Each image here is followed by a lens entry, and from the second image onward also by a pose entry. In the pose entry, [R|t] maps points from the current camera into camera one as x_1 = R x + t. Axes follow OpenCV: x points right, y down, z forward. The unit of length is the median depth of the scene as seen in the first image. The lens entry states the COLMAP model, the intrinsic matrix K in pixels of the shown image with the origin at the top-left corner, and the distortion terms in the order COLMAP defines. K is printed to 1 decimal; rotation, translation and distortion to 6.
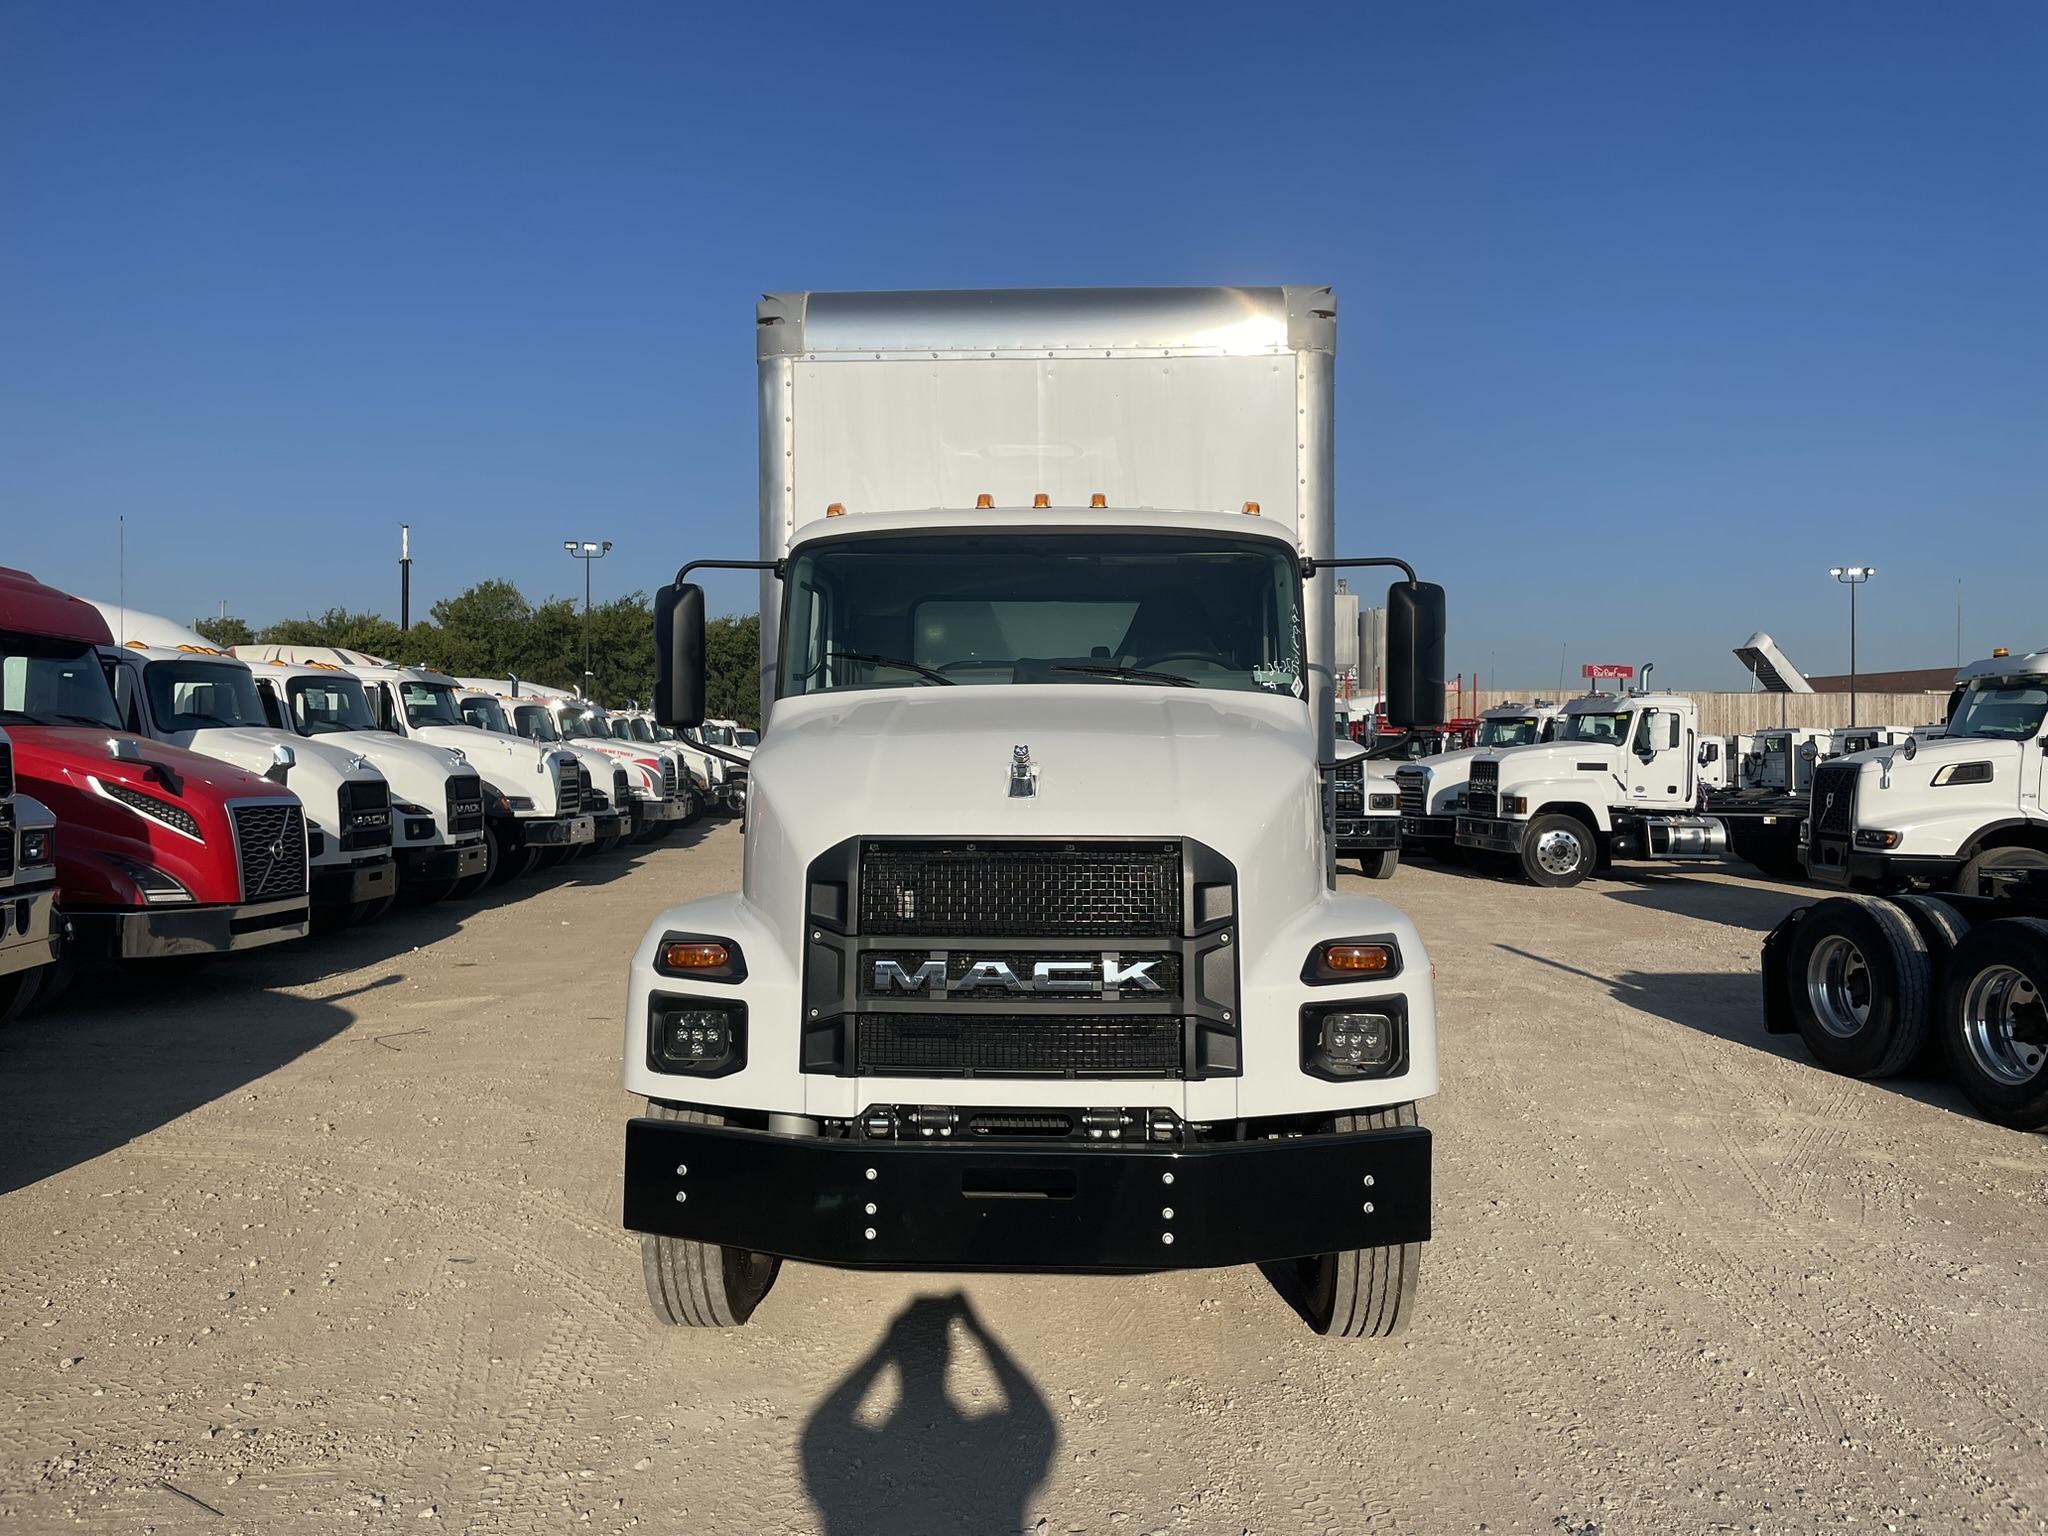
lens RADIAL K [[1676.7, 0, 1024.0], [0, 1676.7, 768.0], [0, 0, 1]] dist [0.083691, -0.142594]
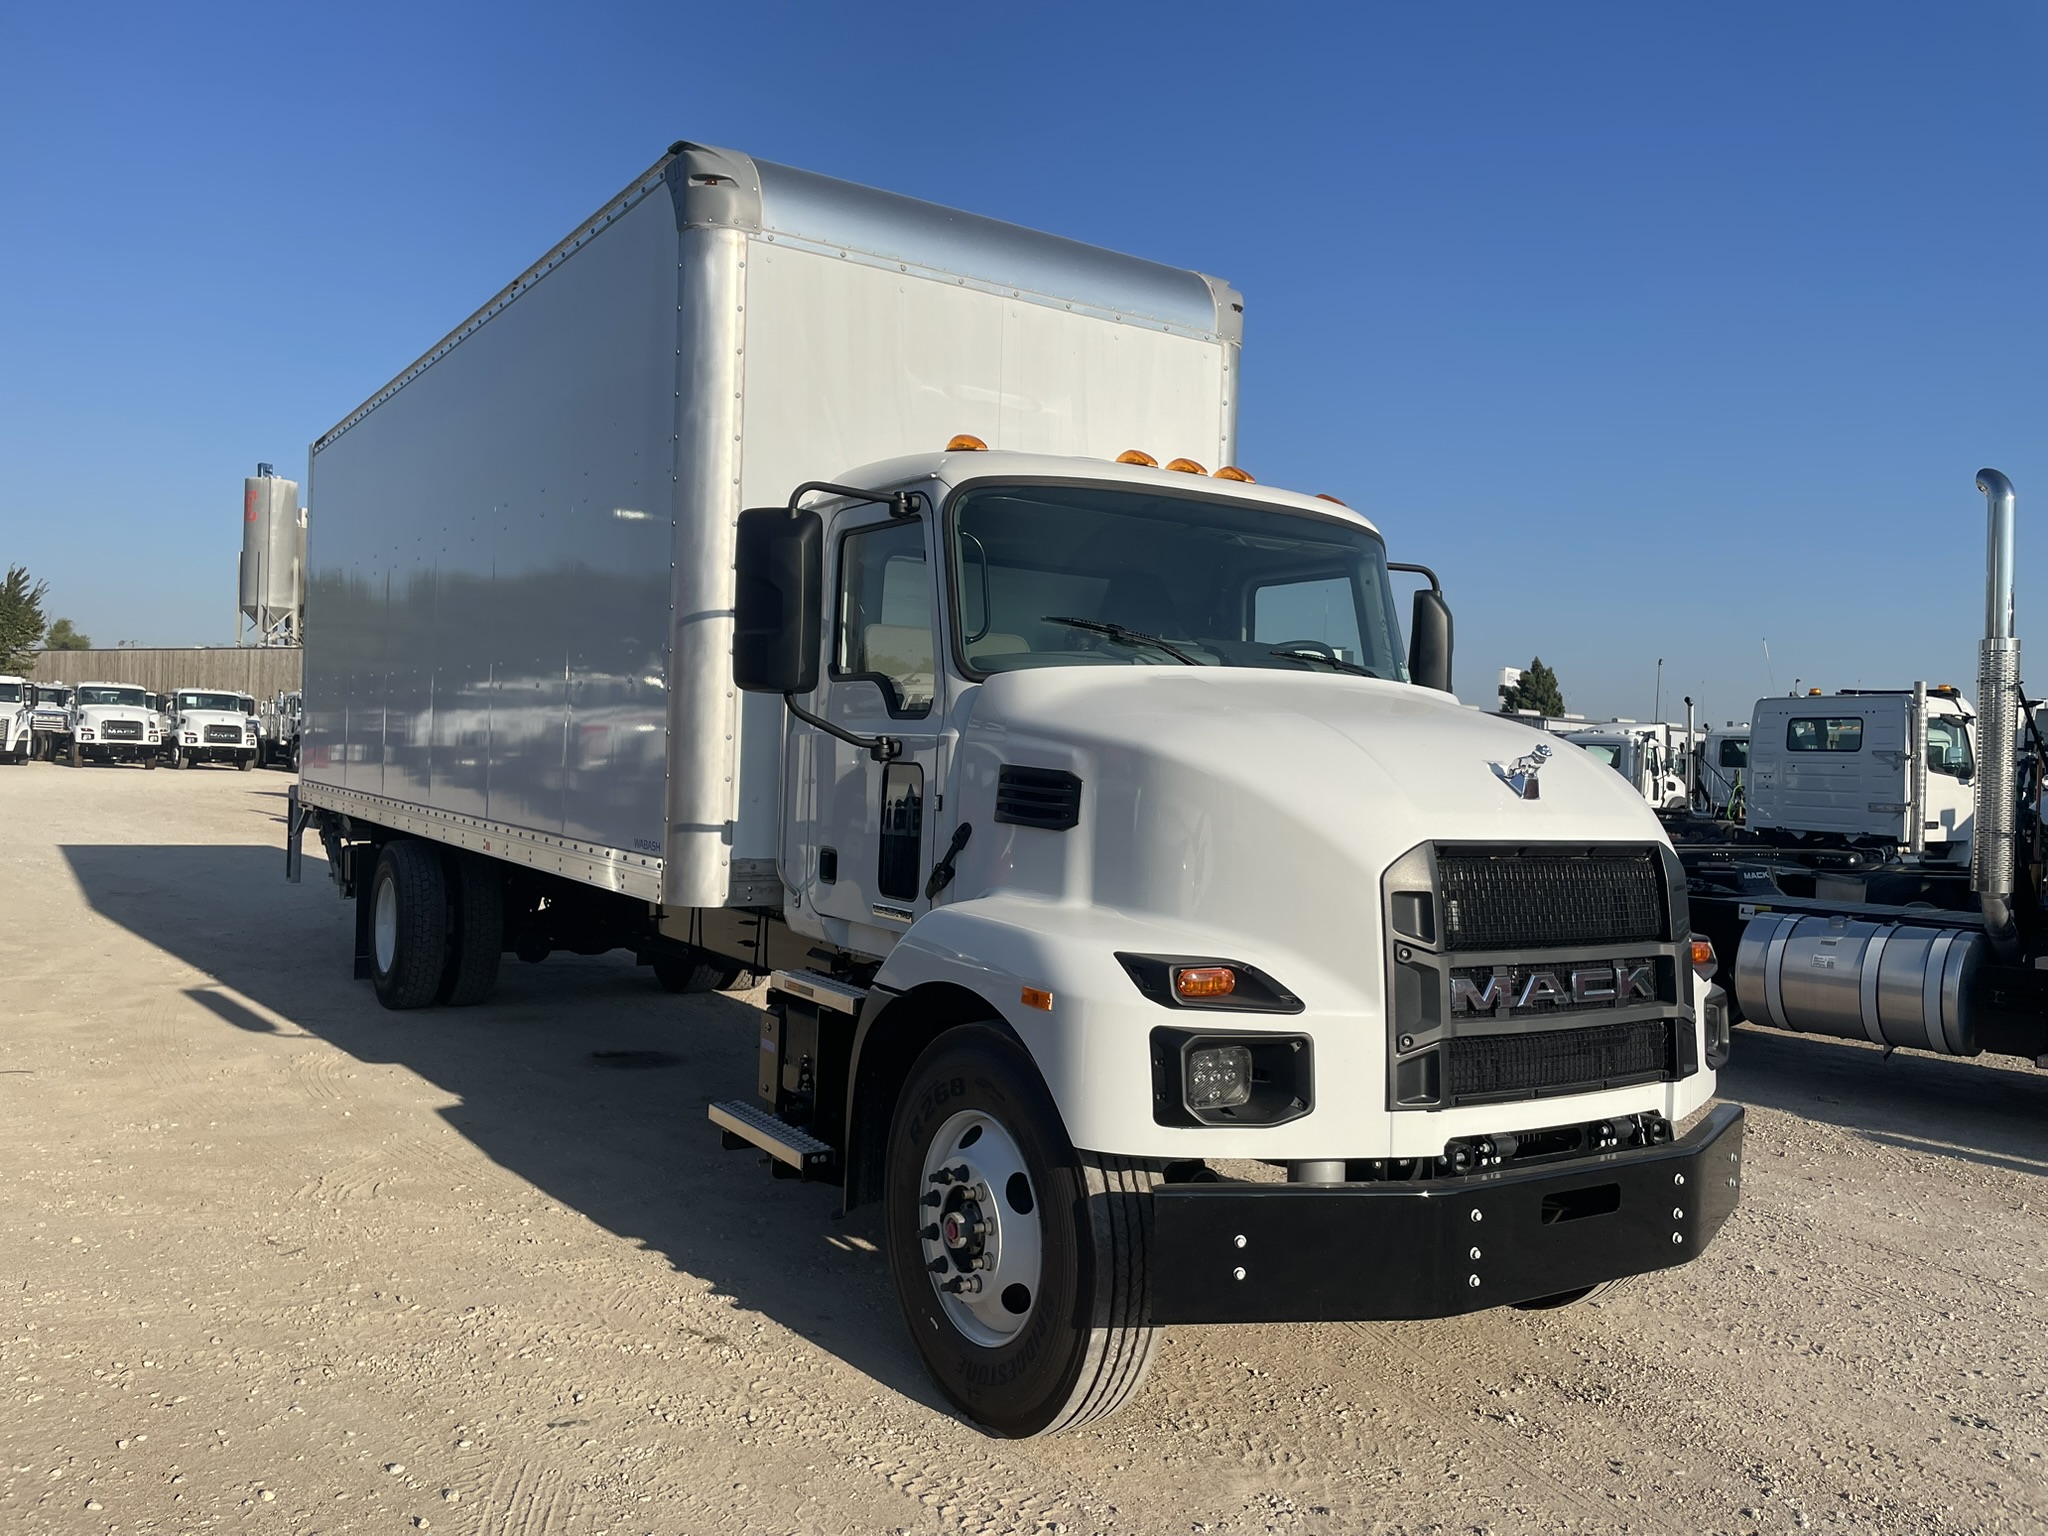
lens RADIAL K [[1676.7, 0, 1024.0], [0, 1676.7, 768.0], [0, 0, 1]] dist [0.083691, -0.142594]
pose [[0.786761, 0.023438, 0.616813, -0.781594], [-0.036206, 0.999311, 0.008210, 0.002034], [-0.616195, -0.028791, 0.787067, 0.405508]]
